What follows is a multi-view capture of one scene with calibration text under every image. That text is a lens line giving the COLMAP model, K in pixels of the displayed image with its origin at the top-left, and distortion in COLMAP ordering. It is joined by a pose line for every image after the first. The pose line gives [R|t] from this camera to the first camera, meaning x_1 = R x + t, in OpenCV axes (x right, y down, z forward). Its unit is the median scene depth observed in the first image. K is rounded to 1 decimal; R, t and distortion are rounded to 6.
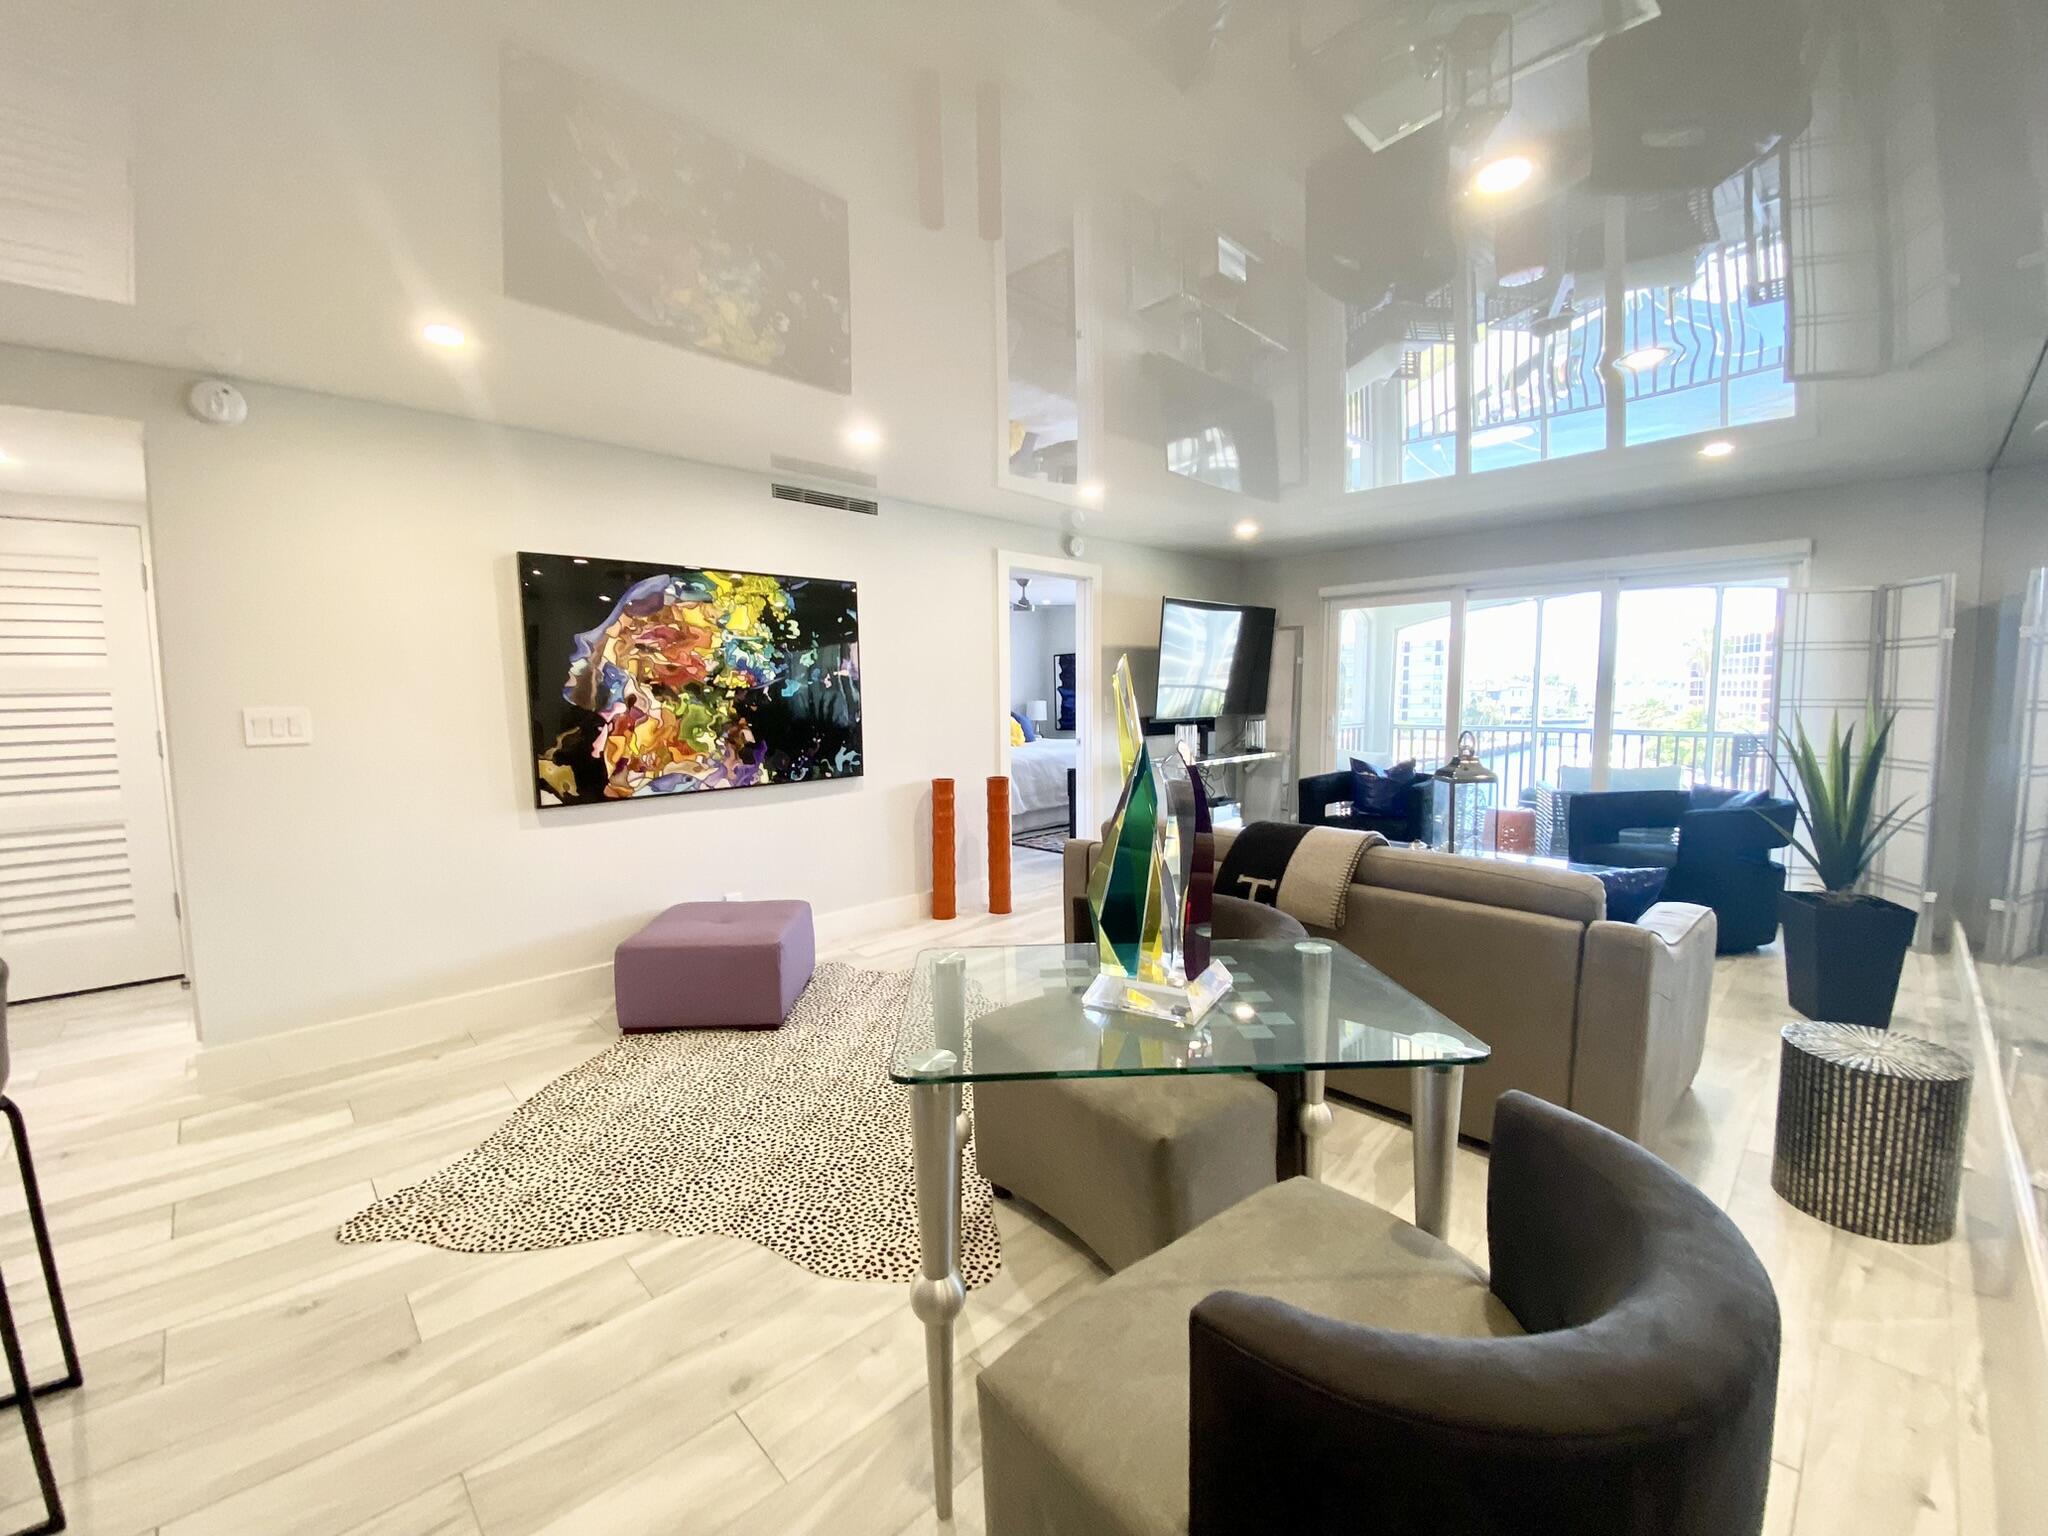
lens RADIAL K [[827.9, 0, 1017.6], [0, 827.9, 764.7], [0, 0, 1]] dist [0.017126, -0.015723]
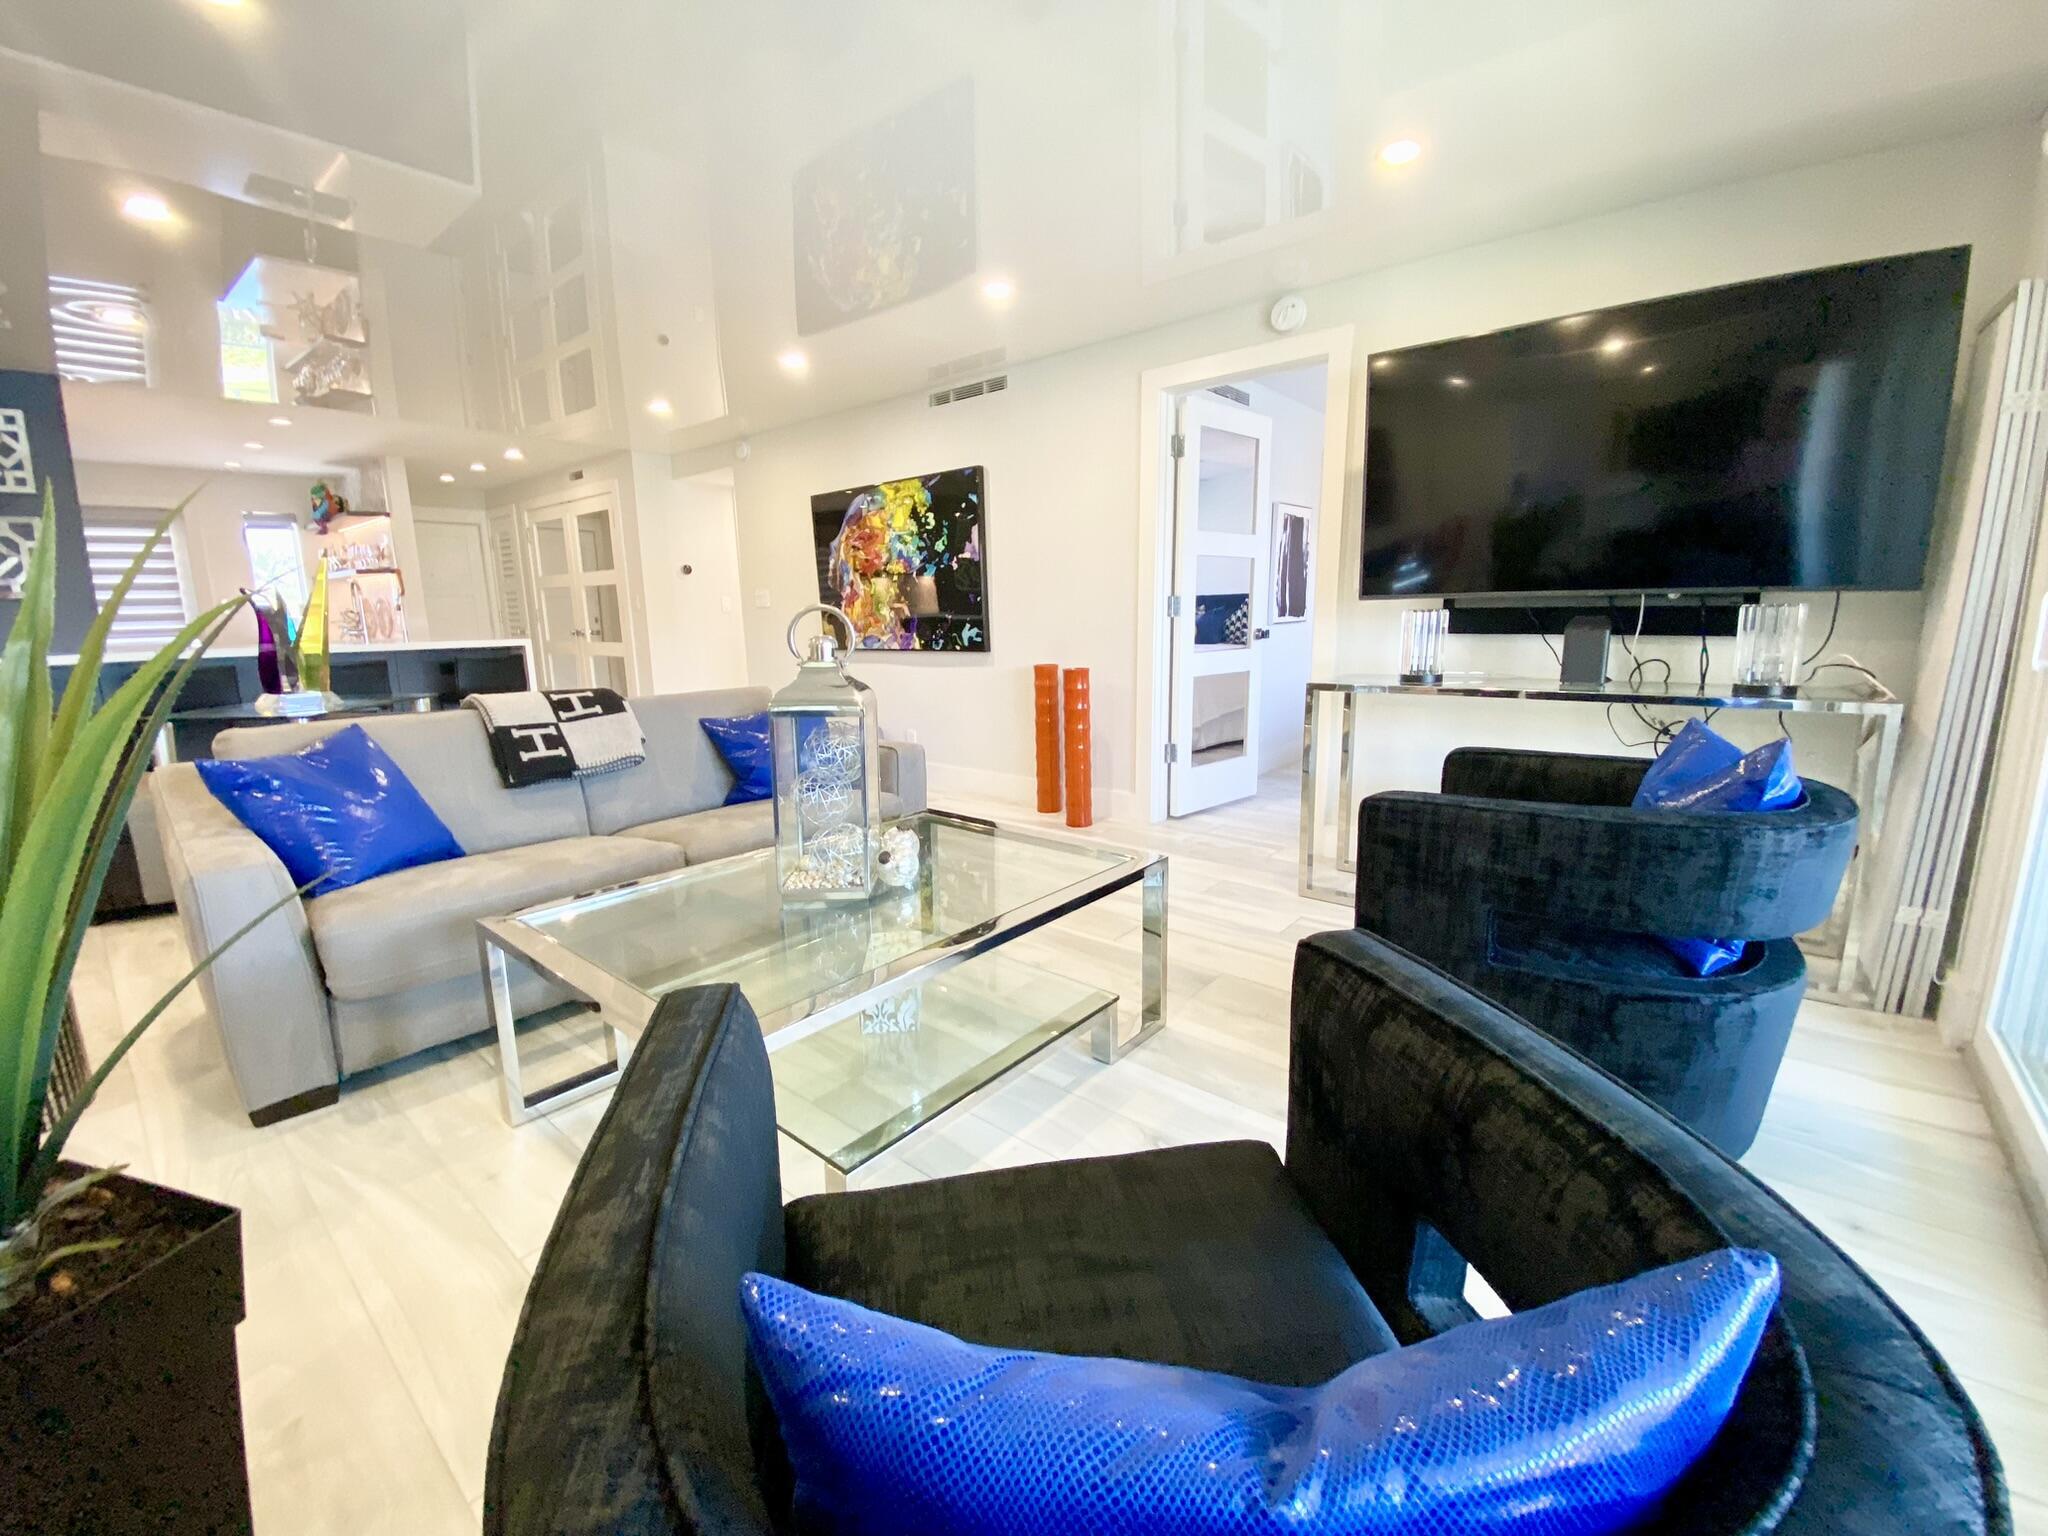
lens RADIAL K [[827.9, 0, 1018.1], [0, 827.9, 781.1], [0, 0, 1]] dist [0.017126, -0.015723]
pose [[0.098847, 0.207707, -0.973184, 1.038107], [-0.073679, 0.976817, 0.200999, -0.048956], [0.992371, 0.051835, 0.111859, 1.070645]]
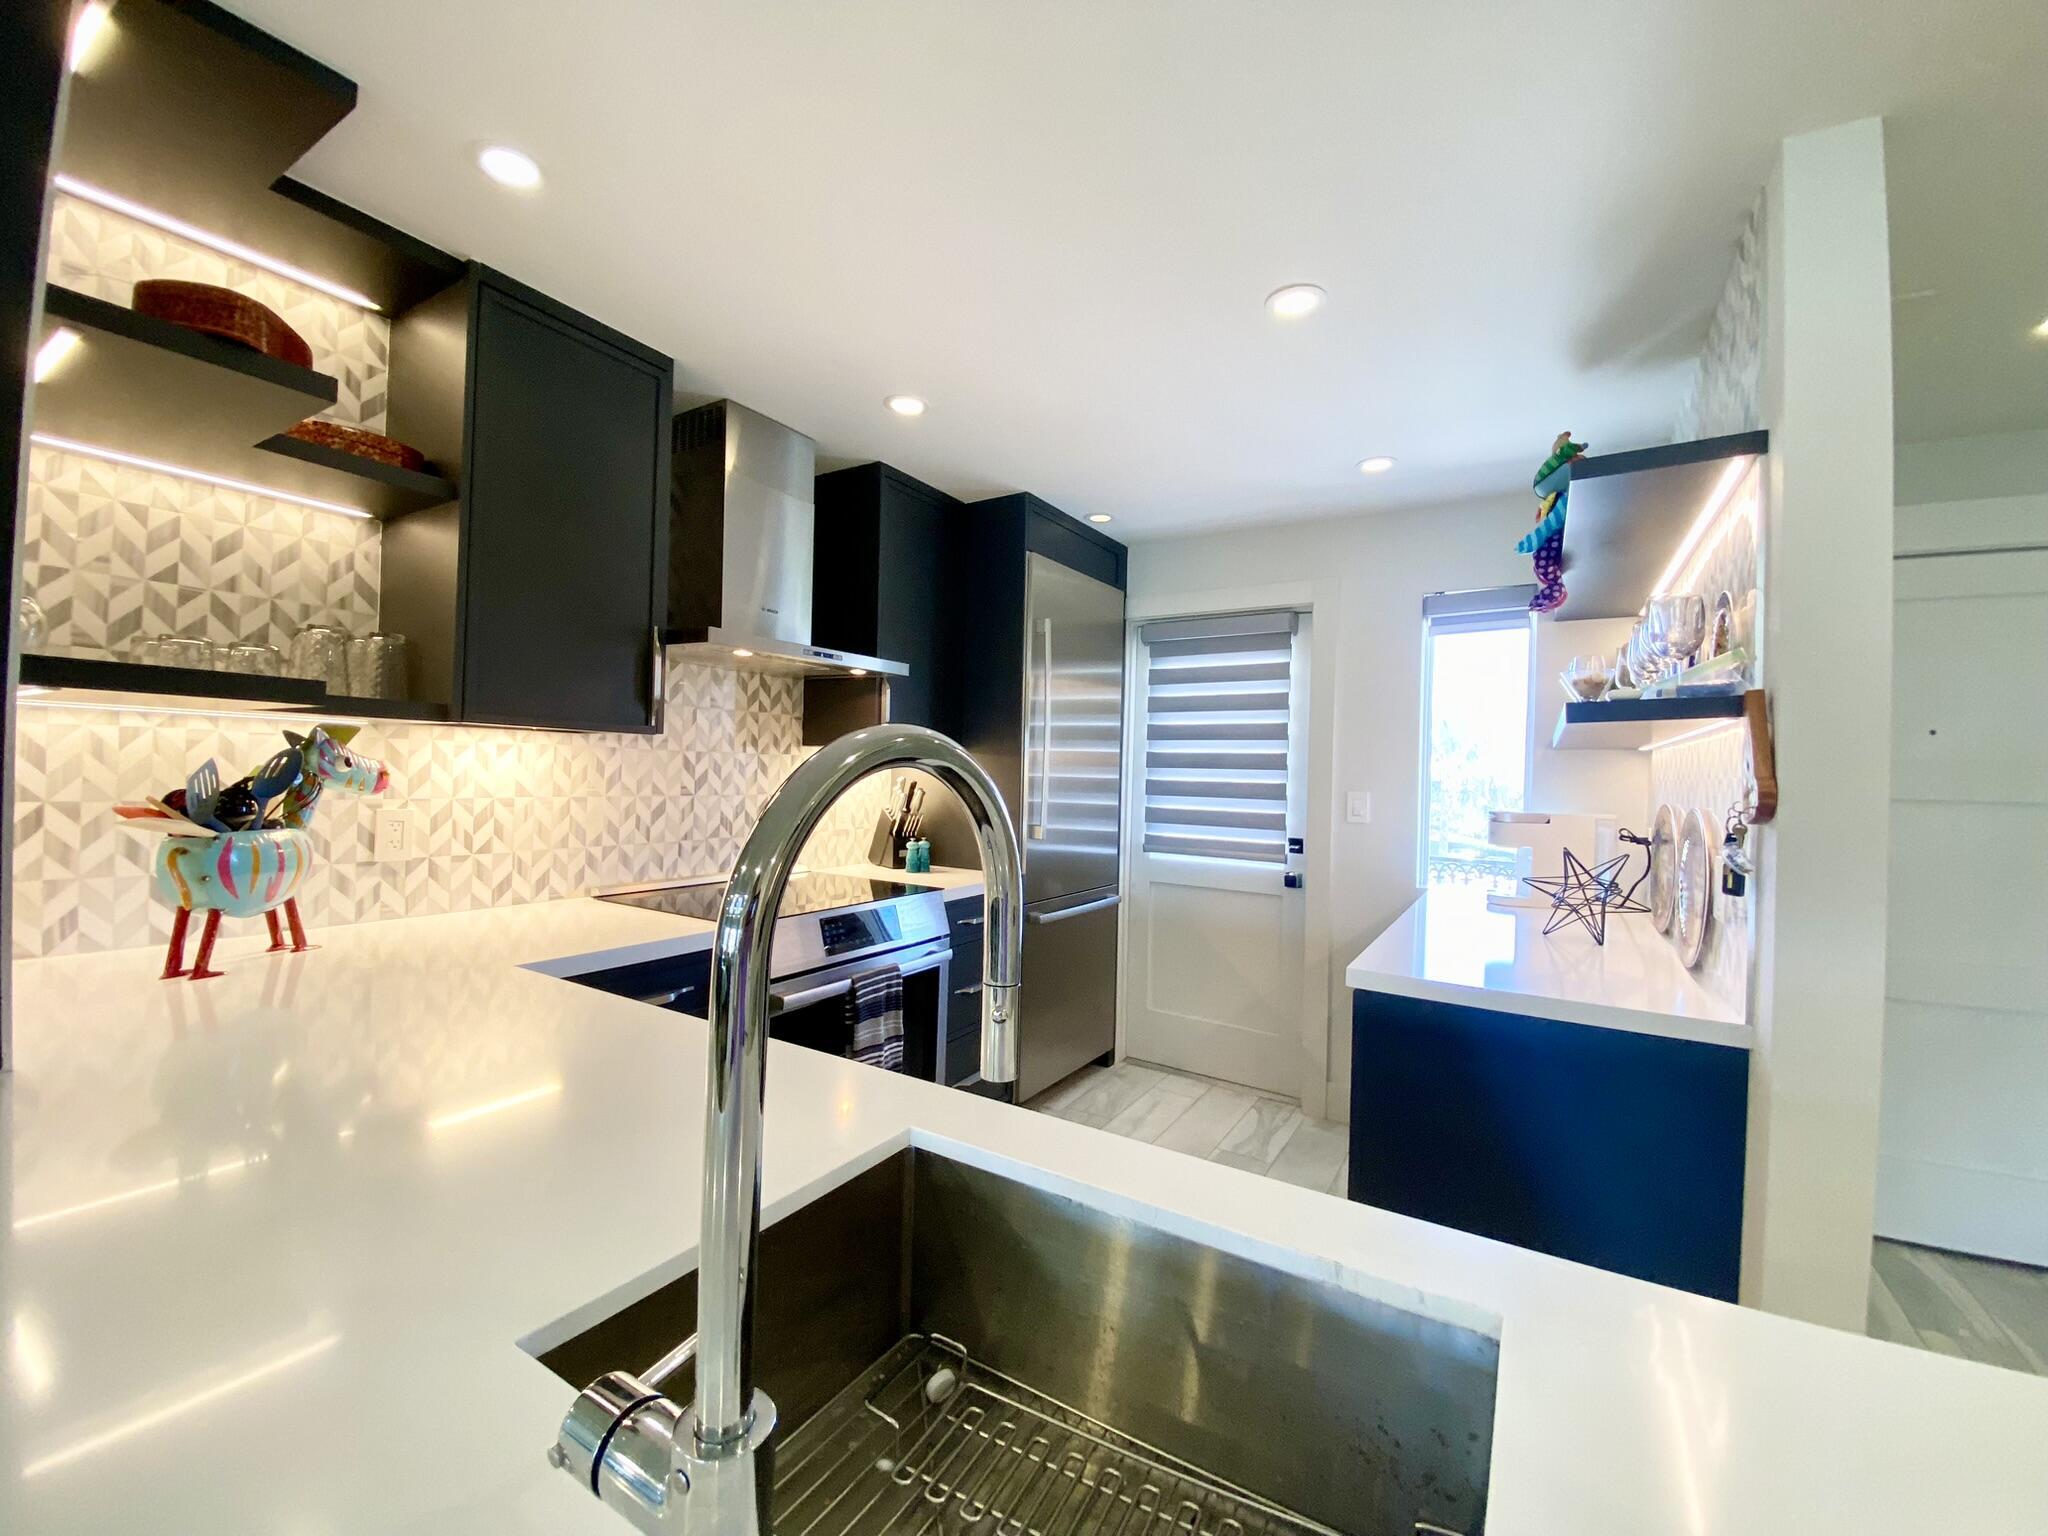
lens RADIAL K [[827.9, 0, 1011.7], [0, 827.9, 767.7], [0, 0, 1]] dist [0.017126, -0.015723]
pose [[-0.969612, -0.018793, -0.243925, -0.522063], [-0.040578, 0.995589, 0.084595, -0.023014], [0.241259, 0.091922, -0.966097, 0.197032]]
